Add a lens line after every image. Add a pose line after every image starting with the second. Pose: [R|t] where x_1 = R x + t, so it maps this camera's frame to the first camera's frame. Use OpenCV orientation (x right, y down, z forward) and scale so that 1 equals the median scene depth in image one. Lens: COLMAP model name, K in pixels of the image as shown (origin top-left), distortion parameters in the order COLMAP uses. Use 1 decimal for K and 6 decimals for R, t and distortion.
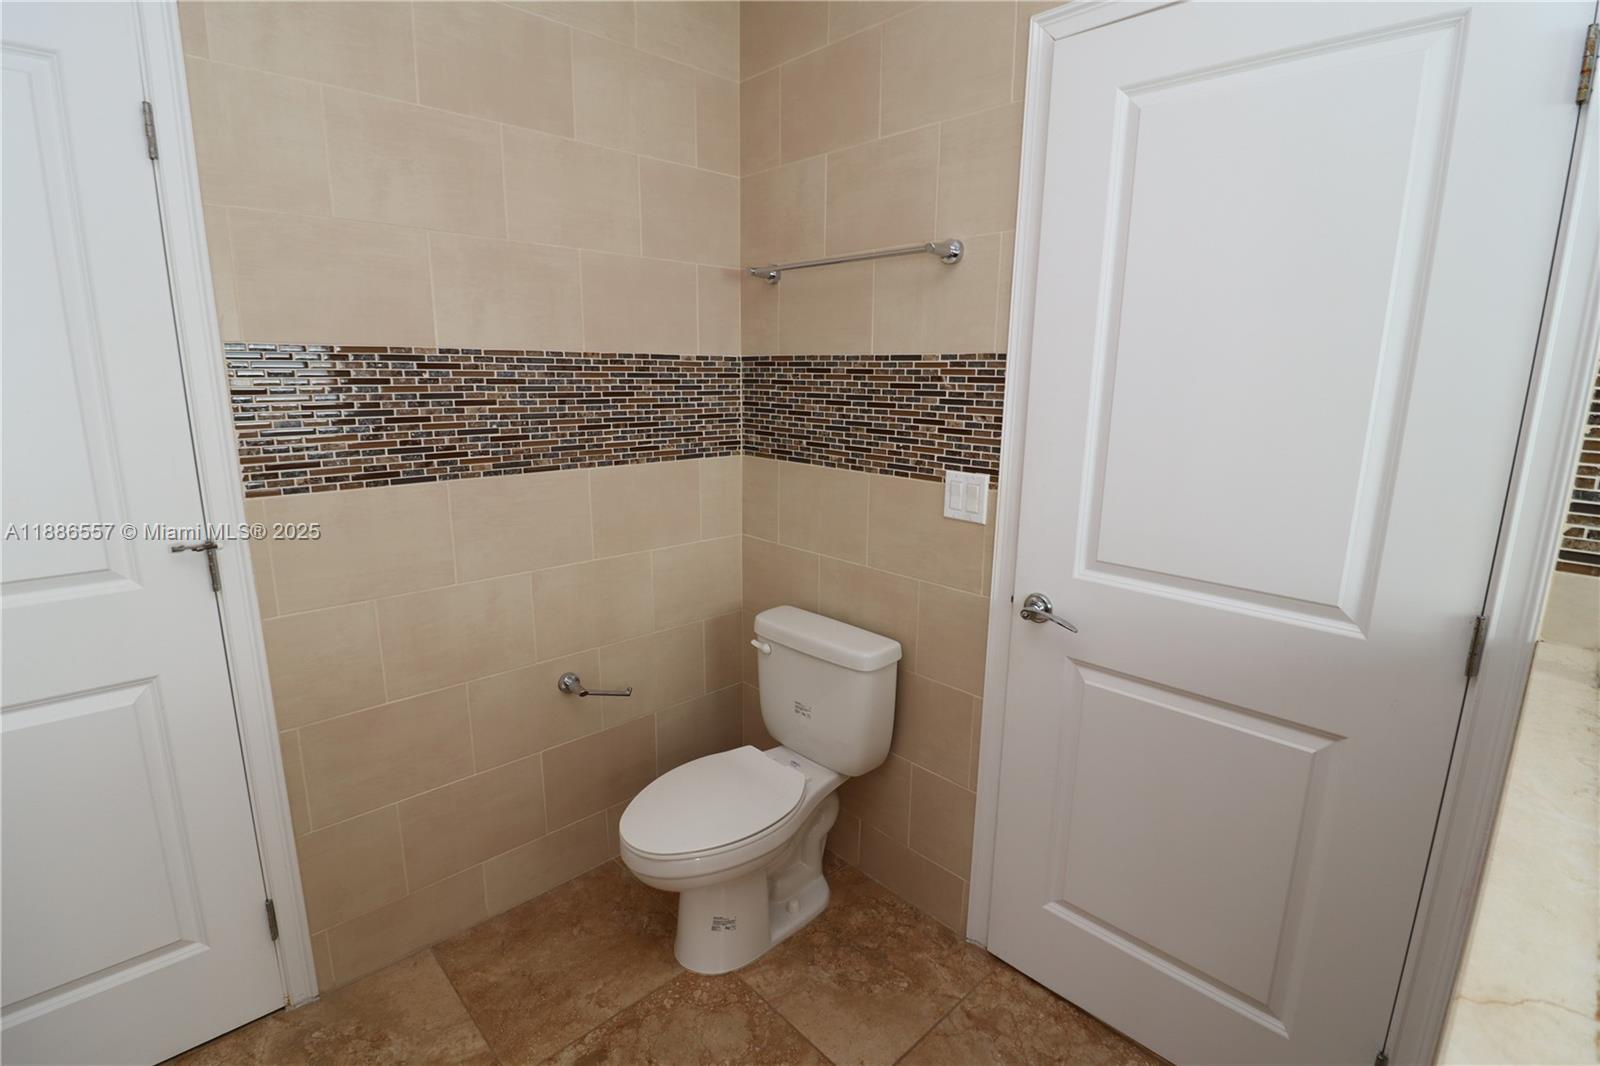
lens RADIAL K [[742.8, 0, 807.3], [0, 742.8, 526.2], [0, 0, 1]] dist [-0.003318, -0.010988]
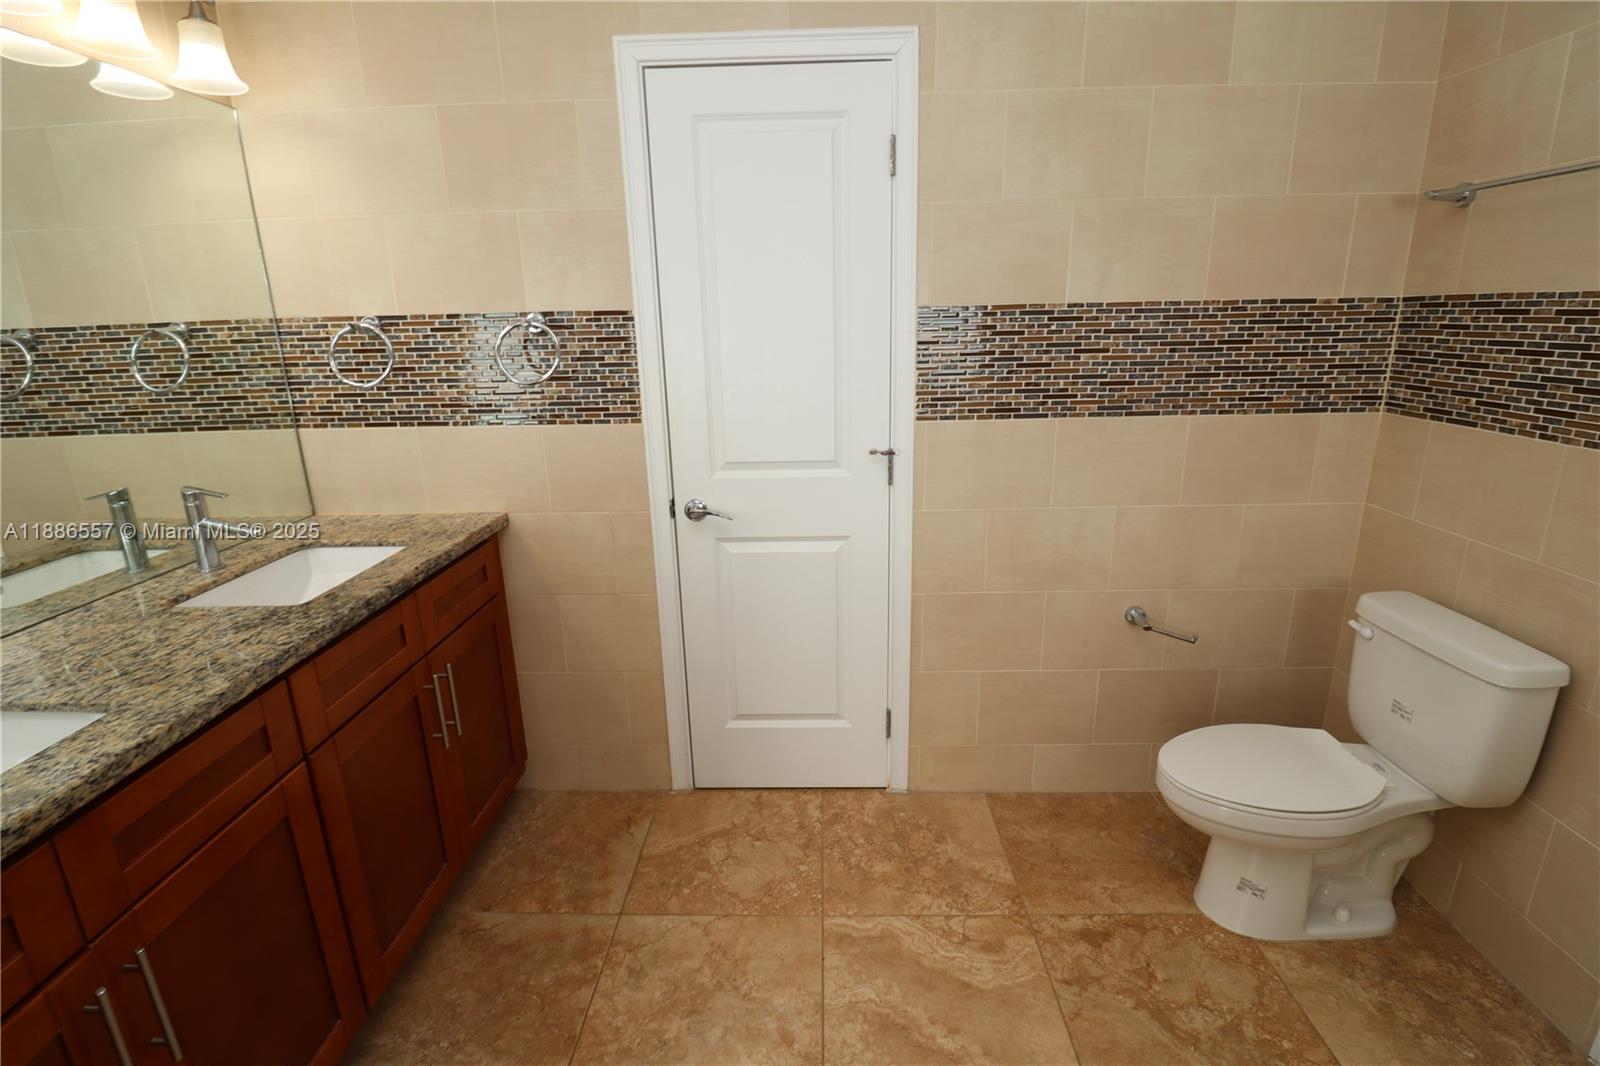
lens RADIAL K [[742.8, 0, 801.6], [0, 742.8, 527.2], [0, 0, 1]] dist [-0.003318, -0.010988]
pose [[0.706578, 0.162675, -0.688683, 0.058287], [-0.114397, 0.986675, 0.115695, 0.017111], [0.698327, -0.002964, 0.715773, -0.108968]]
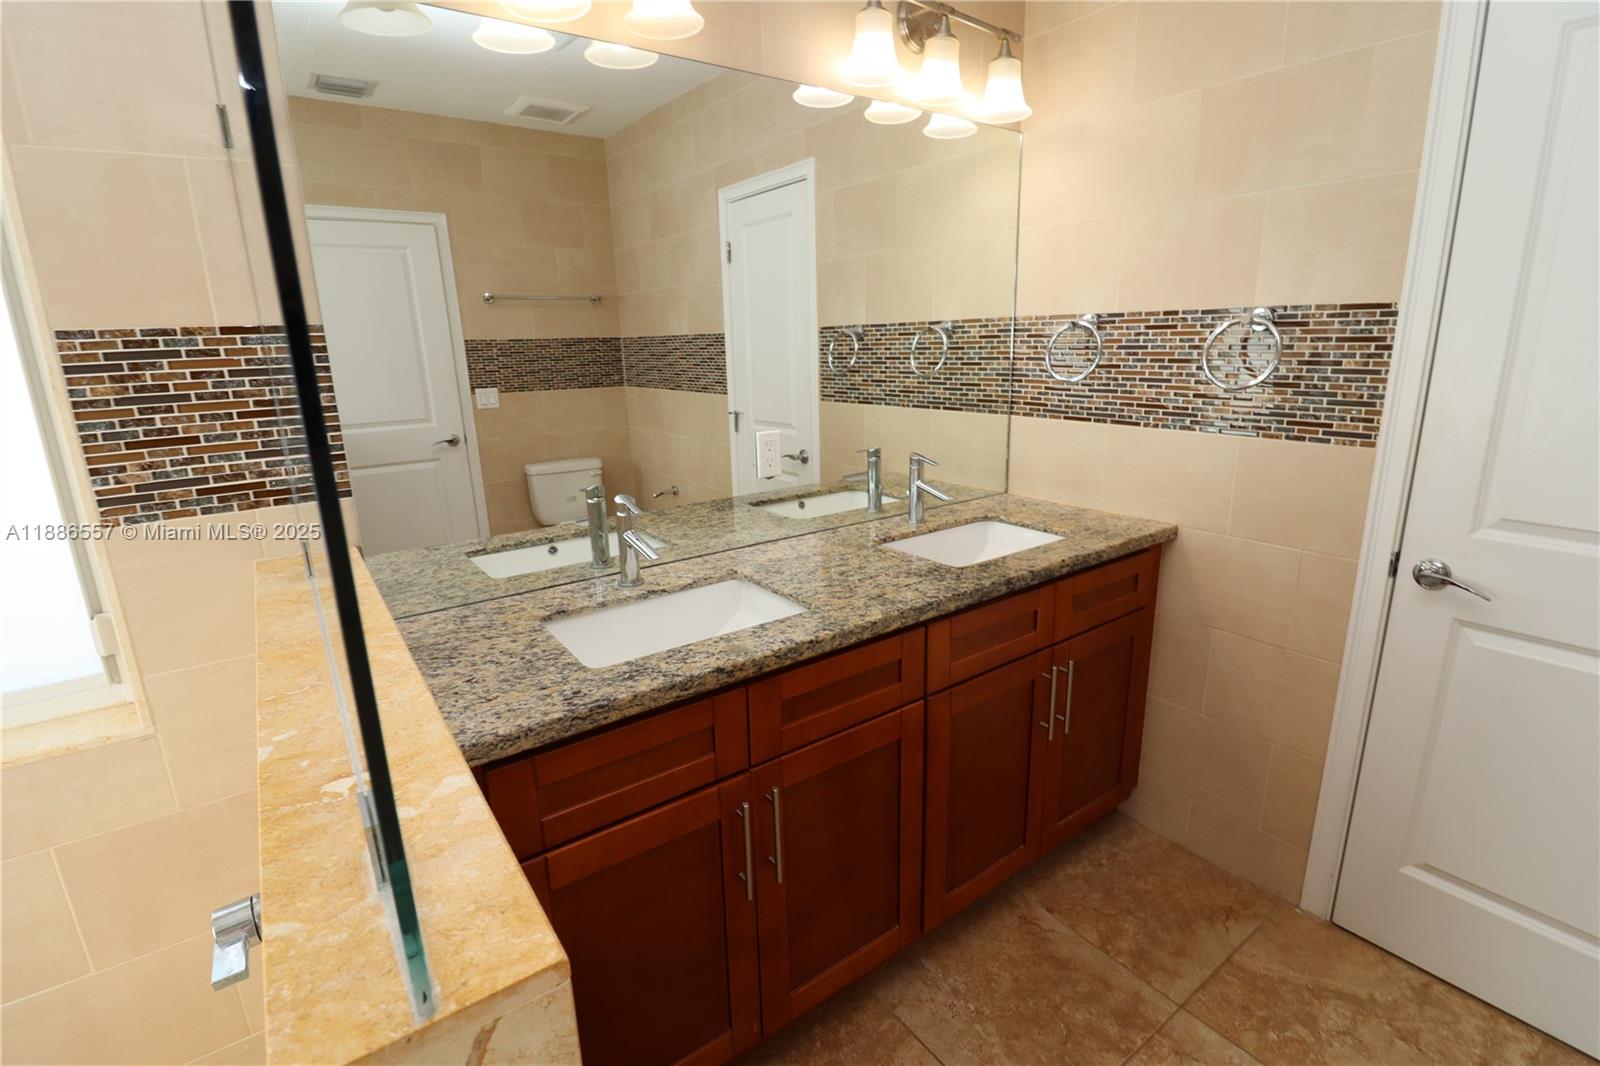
lens RADIAL K [[742.8, 0, 805.4], [0, 742.8, 528.4], [0, 0, 1]] dist [-0.003318, -0.010988]
pose [[-0.132022, 0.236422, -0.962640, 0.032757], [-0.181698, 0.948914, 0.257970, 0.007410], [0.974452, 0.208968, -0.082320, -0.037028]]
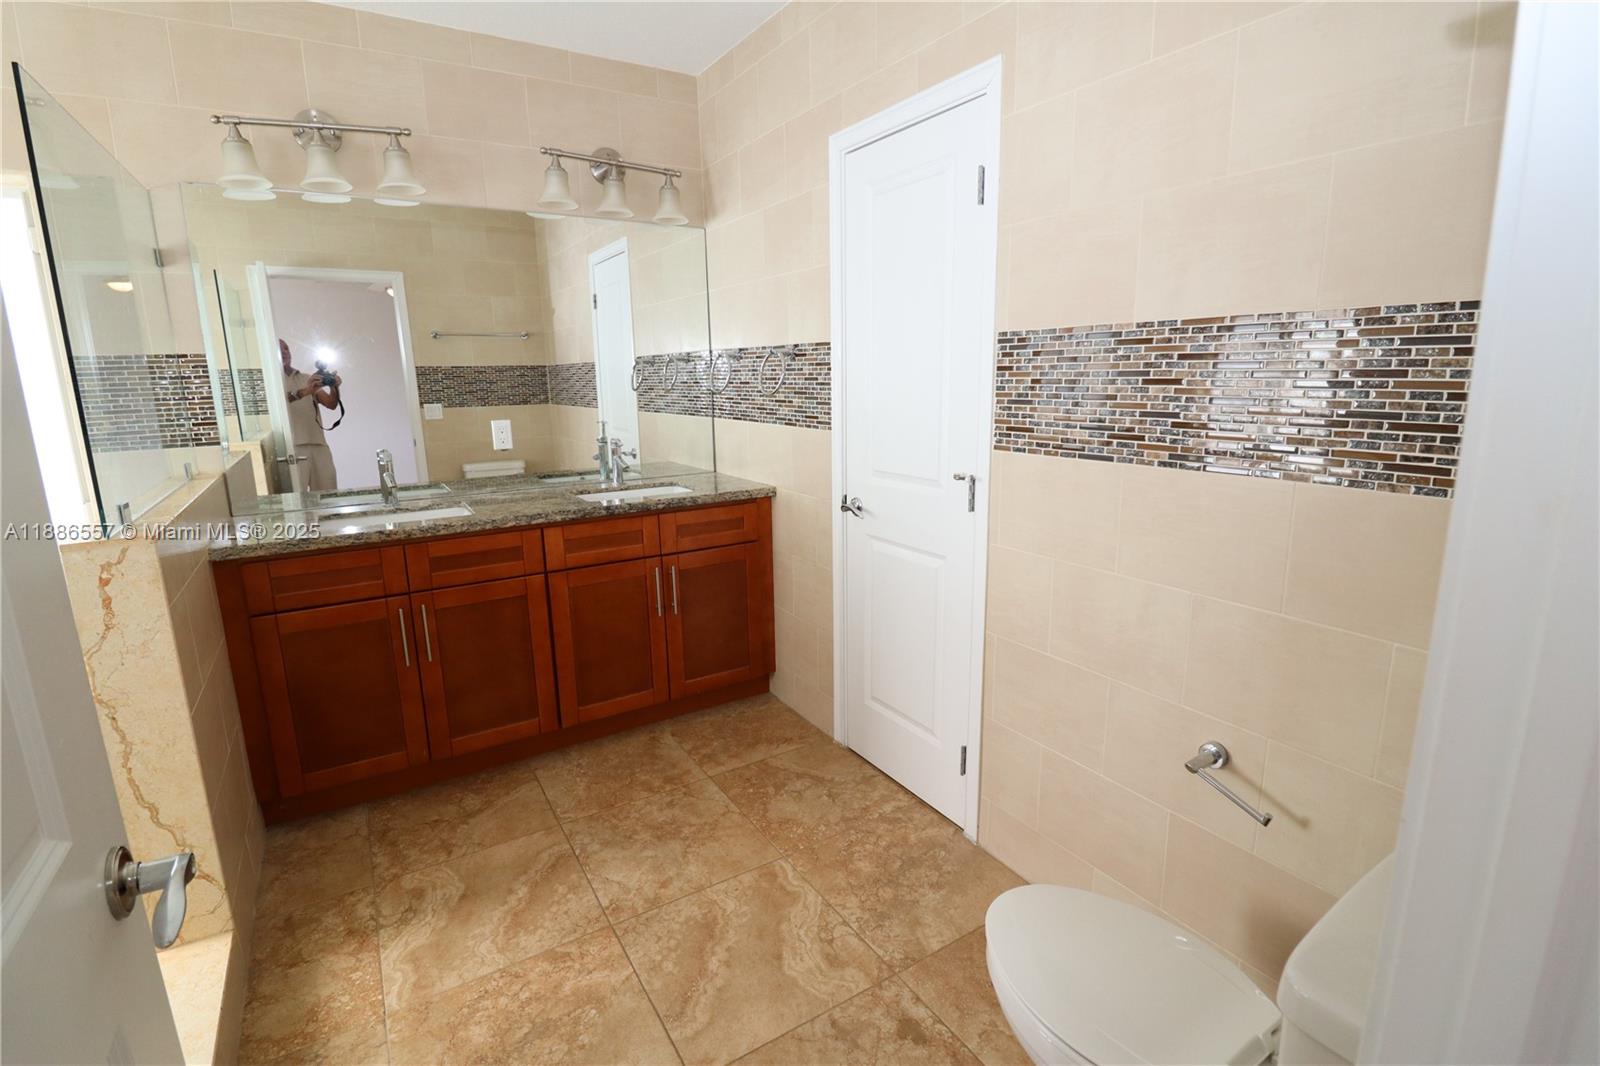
lens RADIAL K [[742.8, 0, 804.2], [0, 742.8, 526.2], [0, 0, 1]] dist [-0.003318, -0.010988]
pose [[-0.203498, 0.190785, -0.960307, 0.474442], [-0.185650, 0.955517, 0.229175, -0.115278], [0.961313, 0.224918, -0.159027, 0.707852]]
